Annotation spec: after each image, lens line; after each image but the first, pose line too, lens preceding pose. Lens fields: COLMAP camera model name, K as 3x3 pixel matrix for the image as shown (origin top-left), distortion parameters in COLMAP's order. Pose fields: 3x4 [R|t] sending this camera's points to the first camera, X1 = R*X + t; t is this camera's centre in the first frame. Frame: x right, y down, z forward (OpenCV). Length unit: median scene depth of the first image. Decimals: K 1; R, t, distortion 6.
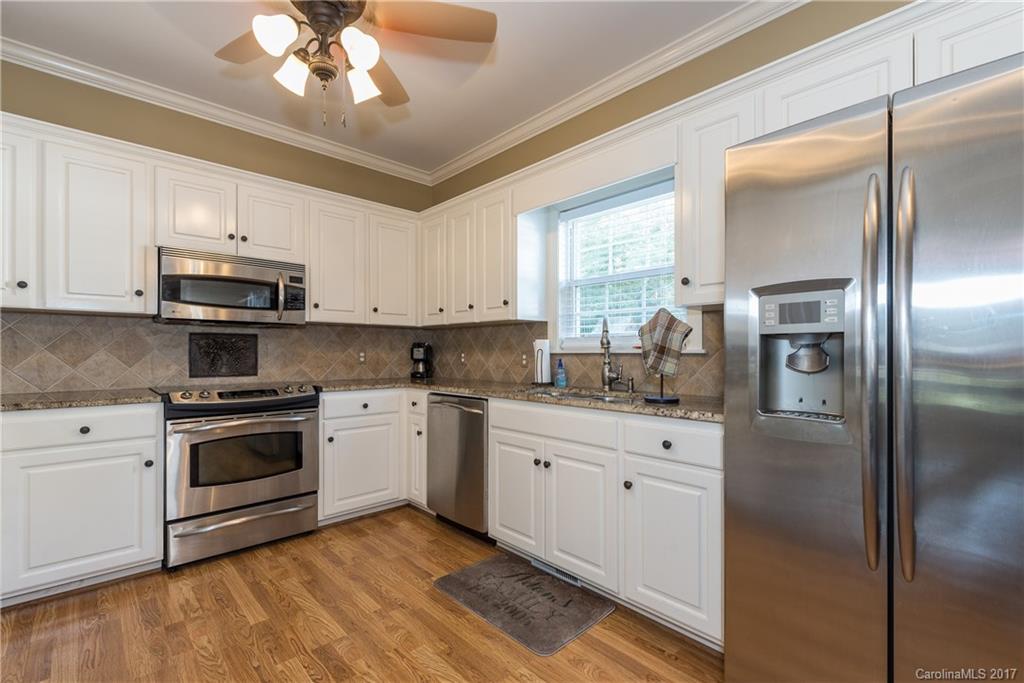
lens RADIAL K [[459.1, 0, 522.1], [0, 459.1, 352.6], [0, 0, 1]] dist [0.003534, 0.000099]
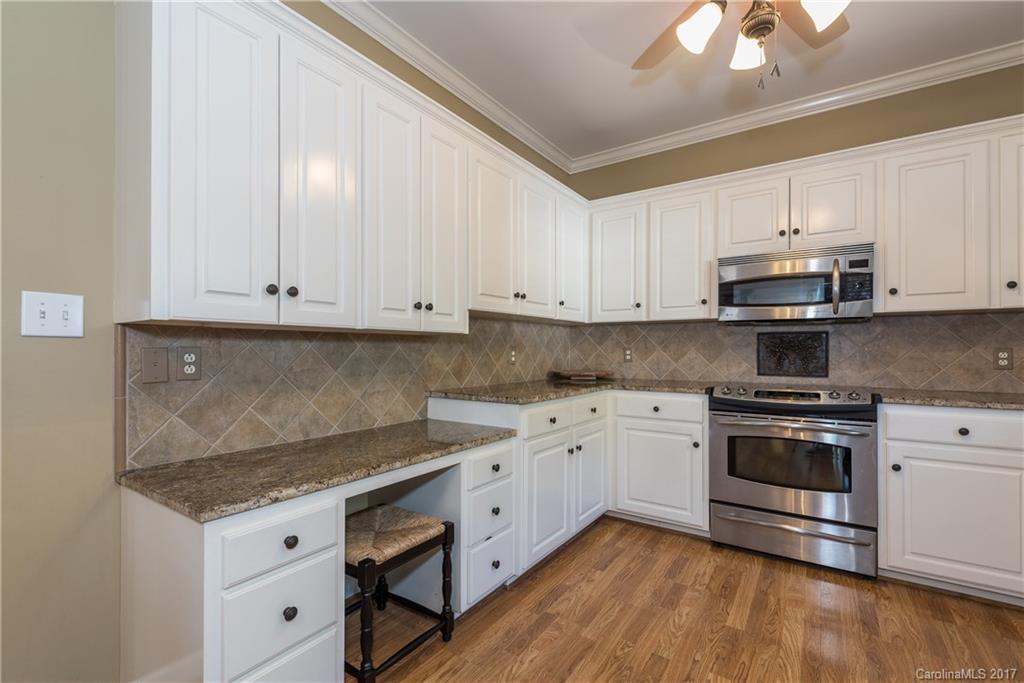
lens RADIAL K [[459.1, 0, 496.2], [0, 459.1, 347.1], [0, 0, 1]] dist [0.003534, 0.000099]
pose [[0.184798, -0.006938, -0.982752, 0.206076], [-0.001483, 0.999972, -0.007338, -0.001895], [0.982775, 0.002813, 0.184782, 0.214493]]
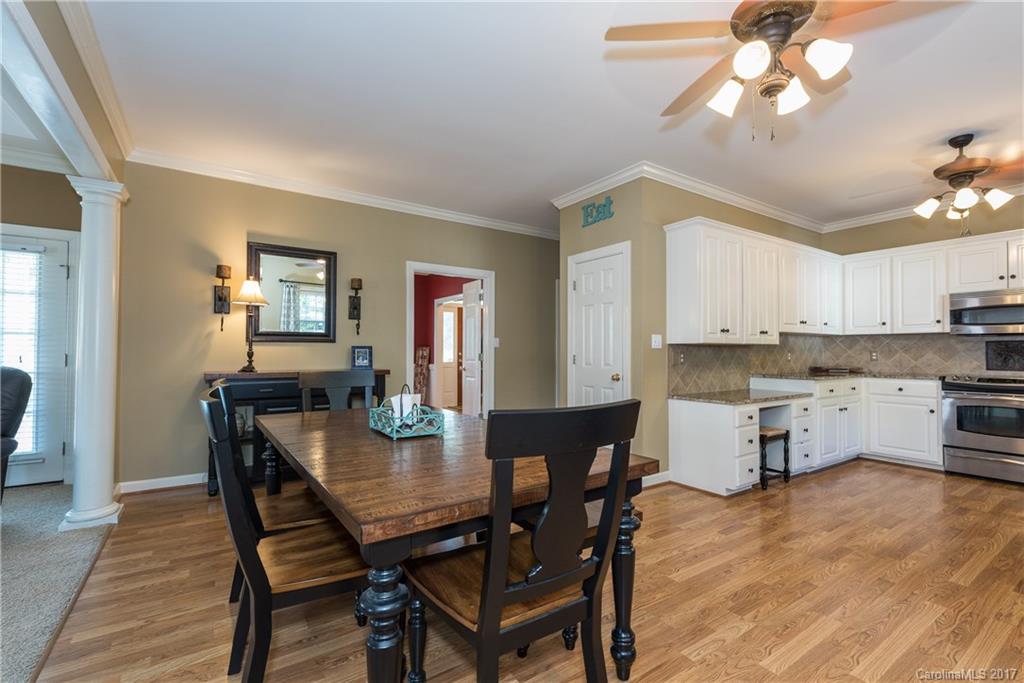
lens RADIAL K [[459.1, 0, 490.1], [0, 459.1, 343.1], [0, 0, 1]] dist [0.003534, 0.000099]
pose [[-0.188411, -0.019253, -0.981902, 1.135937], [-0.001774, 0.999813, -0.019264, -0.003796], [0.982089, -0.001888, -0.188410, -0.359864]]
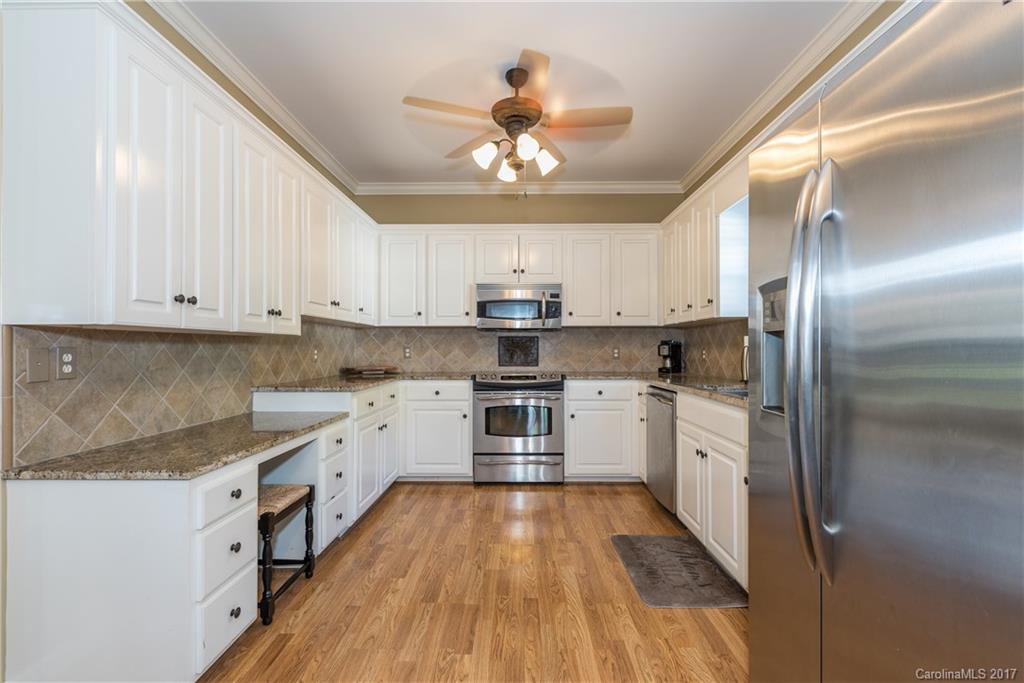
lens RADIAL K [[459.1, 0, 509.7], [0, 459.1, 347.7], [0, 0, 1]] dist [0.003534, 0.000099]
pose [[0.707821, -0.003202, -0.706385, 0.380368], [0.001287, 0.999994, -0.003243, -0.001718], [0.706391, 0.001386, 0.707820, -0.051703]]
